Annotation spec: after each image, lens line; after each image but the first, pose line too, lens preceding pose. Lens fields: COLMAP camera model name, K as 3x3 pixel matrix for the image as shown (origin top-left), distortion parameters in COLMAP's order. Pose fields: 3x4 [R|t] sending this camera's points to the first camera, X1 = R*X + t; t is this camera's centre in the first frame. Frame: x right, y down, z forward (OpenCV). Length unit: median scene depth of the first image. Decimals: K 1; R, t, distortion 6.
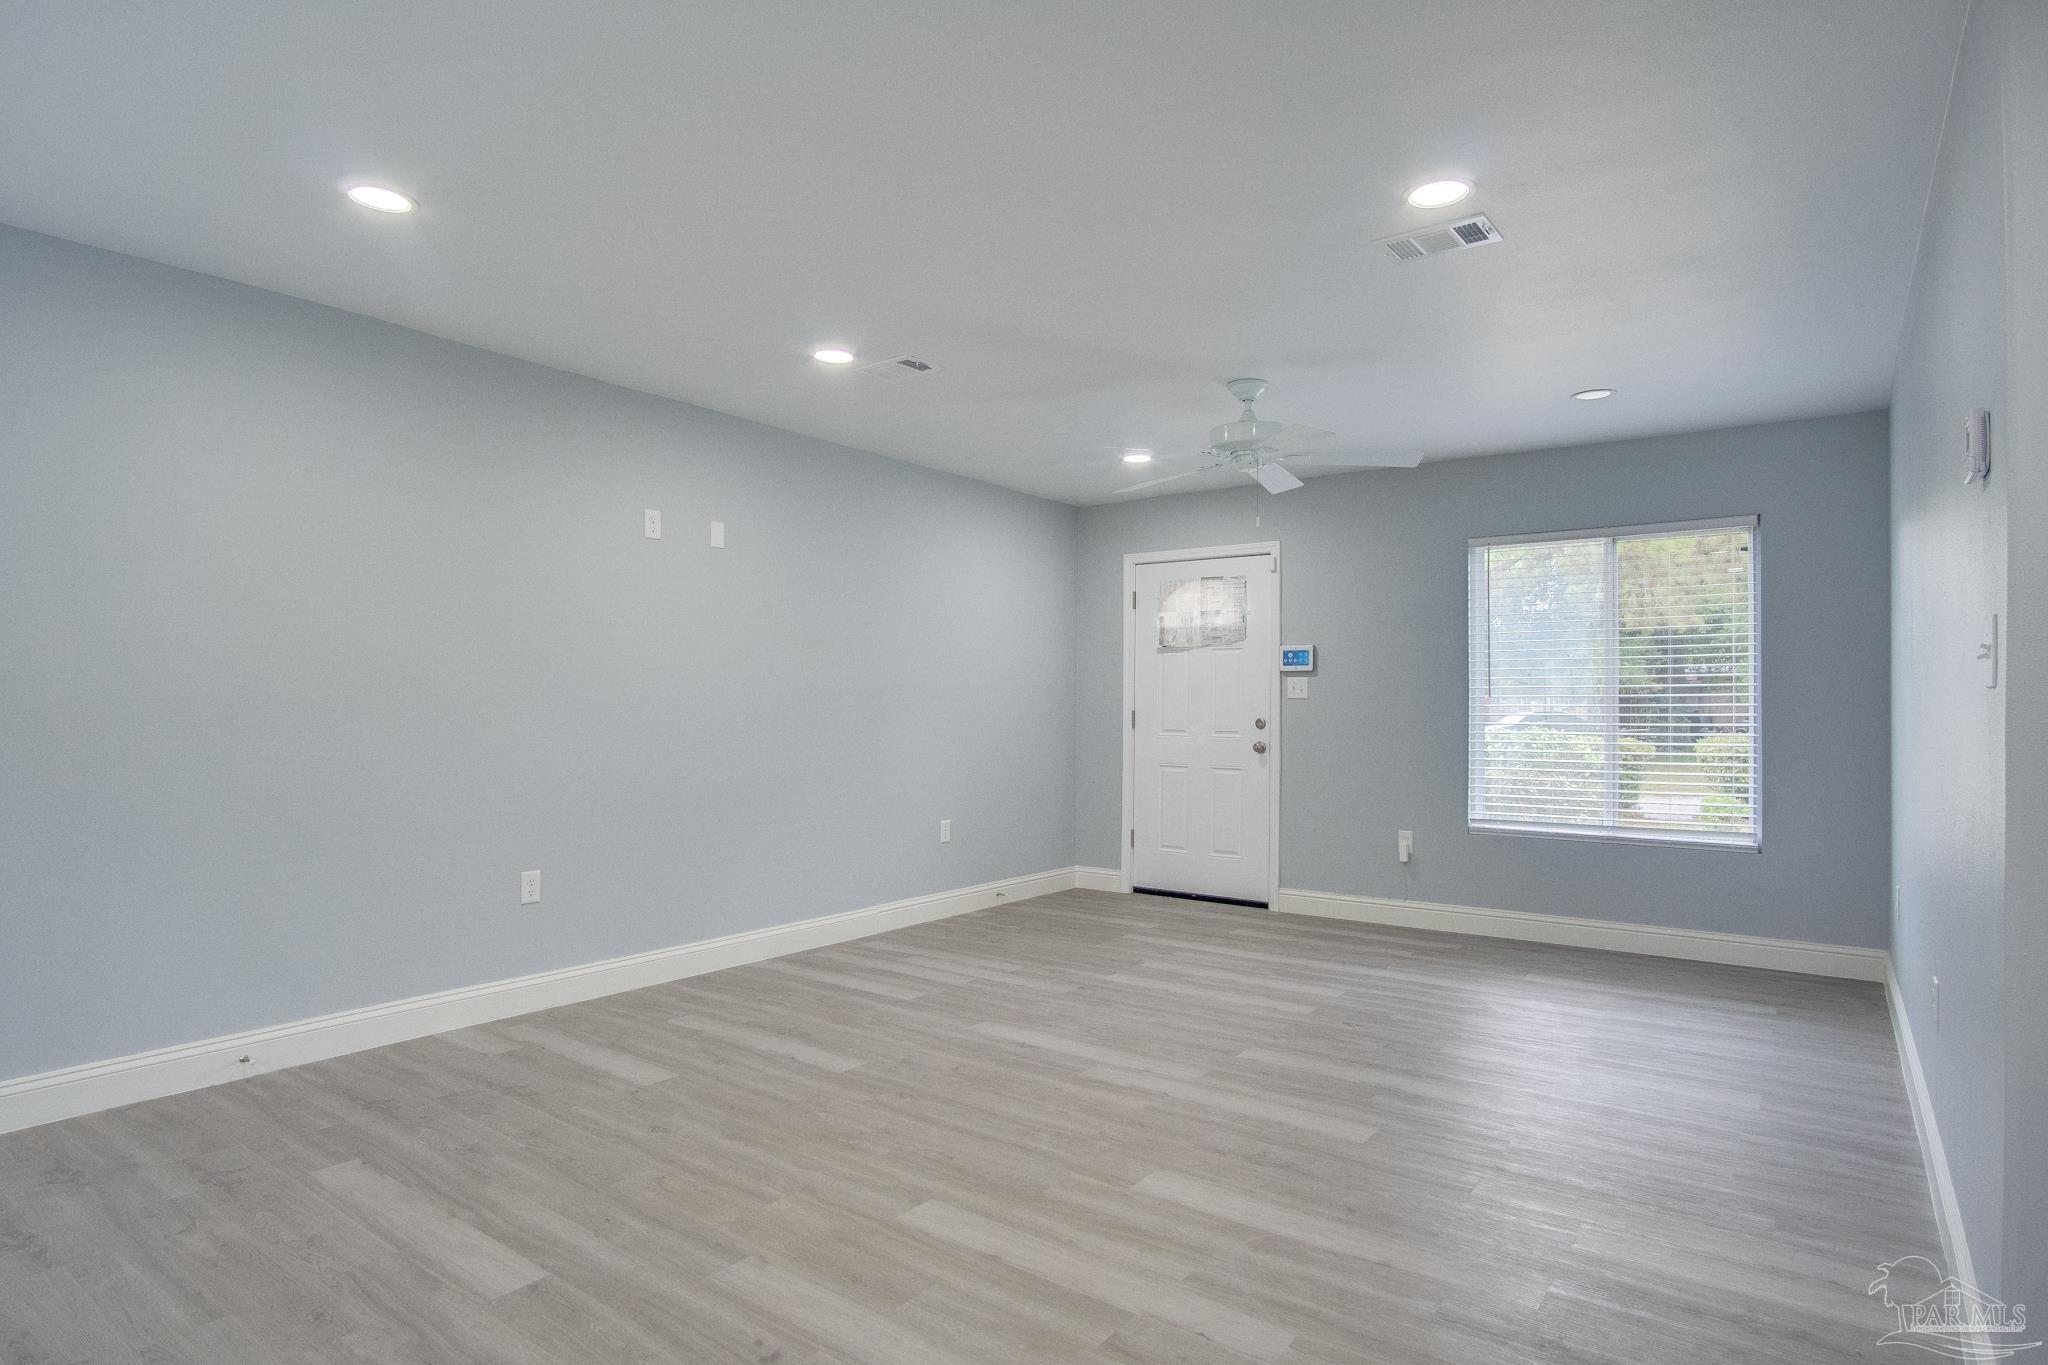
lens RADIAL K [[1097.7, 0, 1025.4], [0, 1097.7, 694.8], [0, 0, 1]] dist [-0.035041, 0.009768]
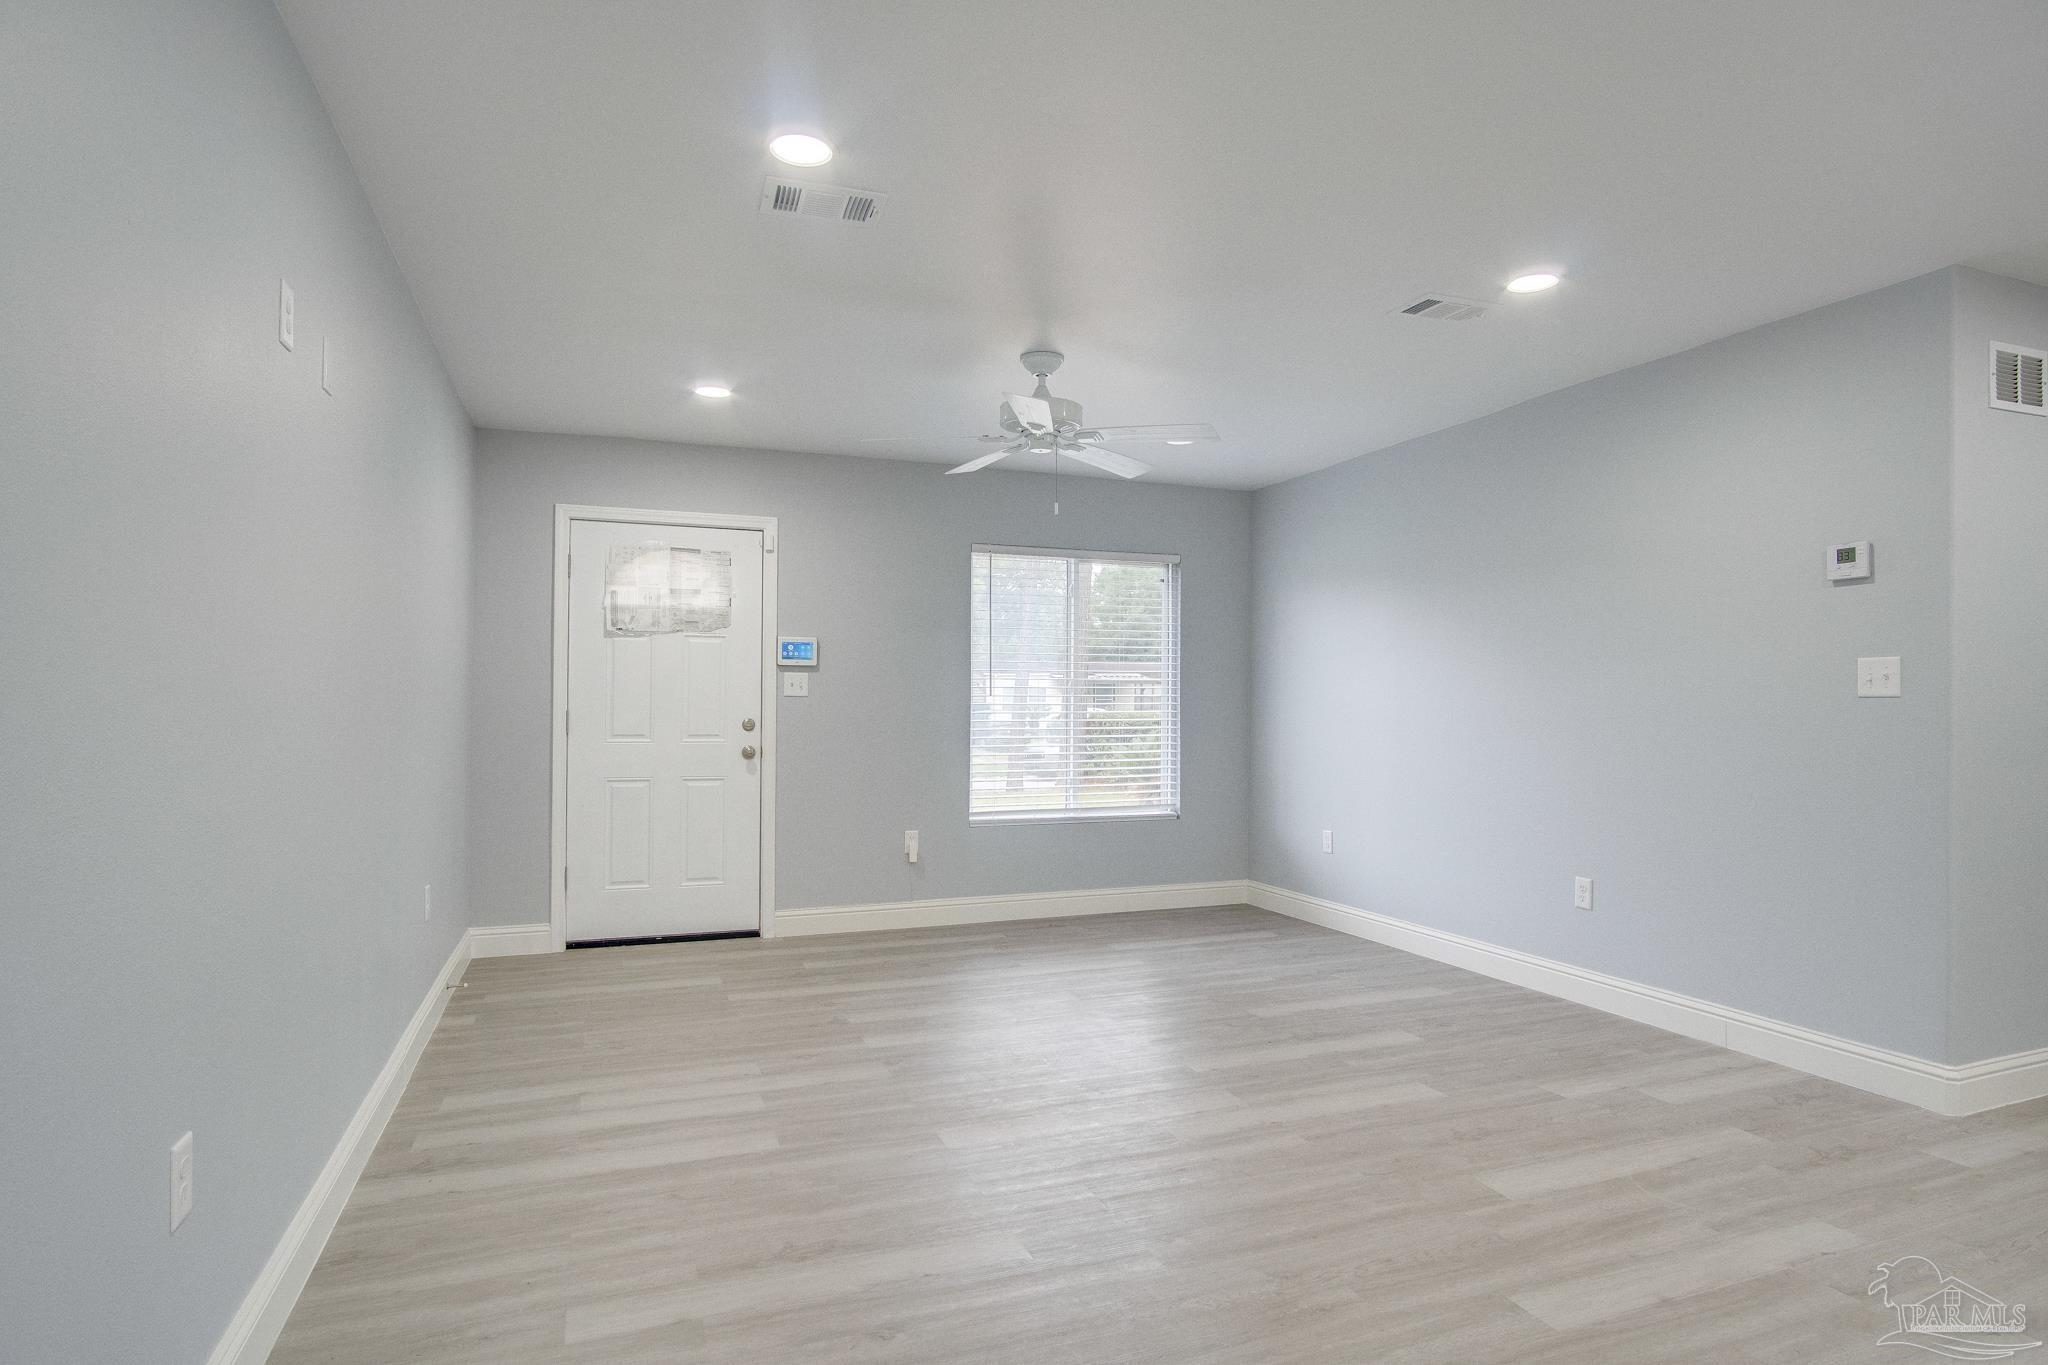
lens RADIAL K [[1097.7, 0, 1025.4], [0, 1097.7, 694.8], [0, 0, 1]] dist [-0.035041, 0.009768]
pose [[0.534793, 0.005602, 0.844965, -0.447256], [-0.009639, 0.999953, -0.000529, 0.000950], [-0.844928, -0.007862, 0.534822, 0.393845]]
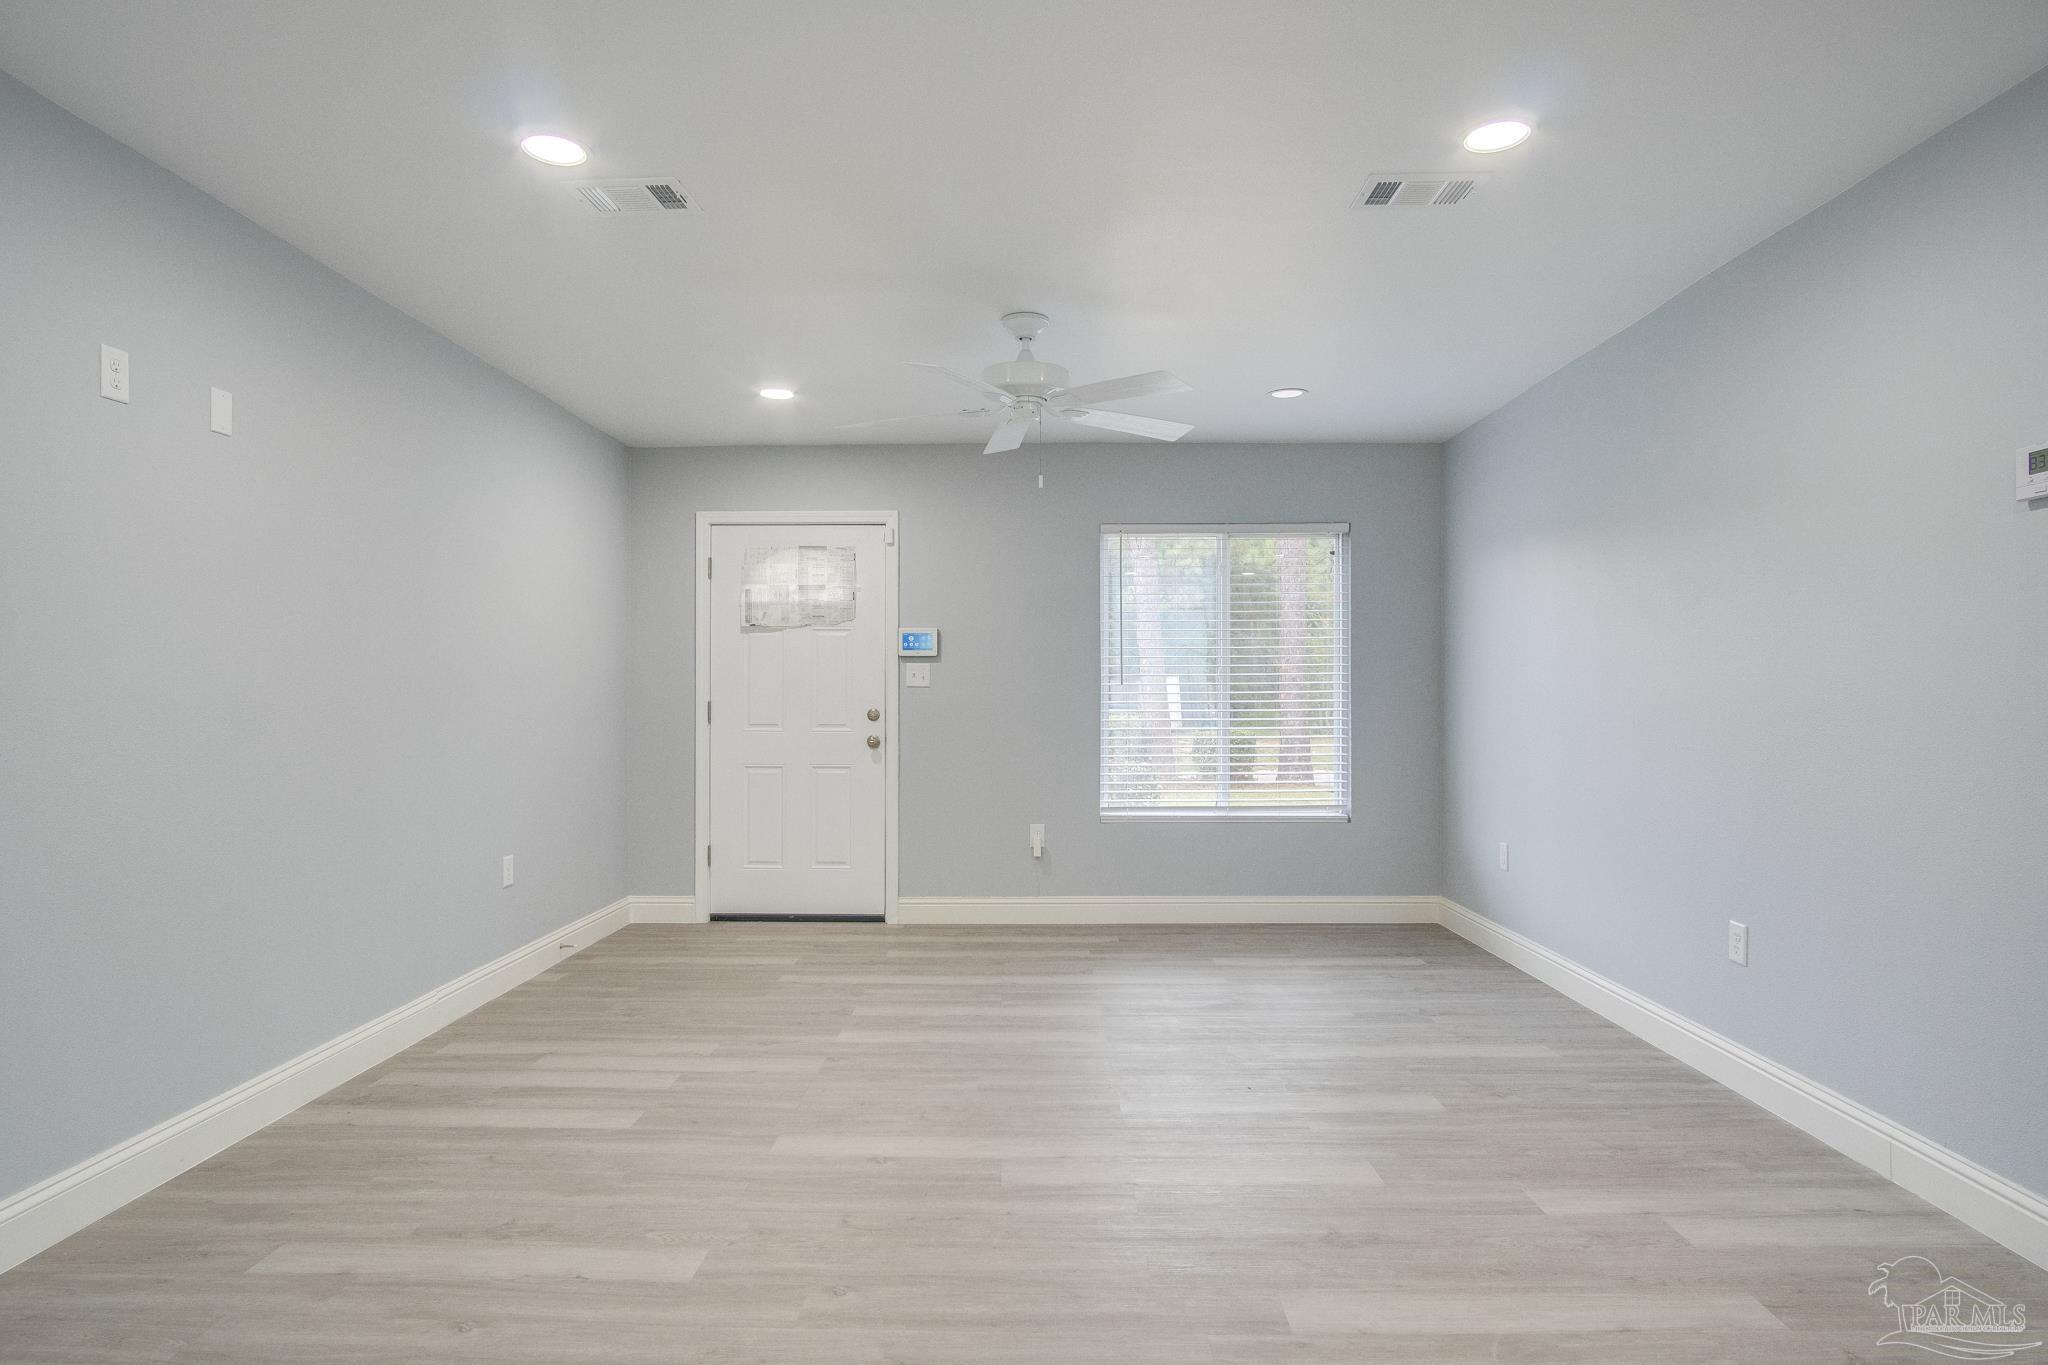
lens RADIAL K [[1097.7, 0, 1025.4], [0, 1097.7, 694.8], [0, 0, 1]] dist [-0.035041, 0.009768]
pose [[0.811887, -0.005982, 0.583784, -0.228354], [-0.000724, 0.999936, 0.011252, -0.000176], [-0.583814, -0.009558, 0.811831, 0.230919]]
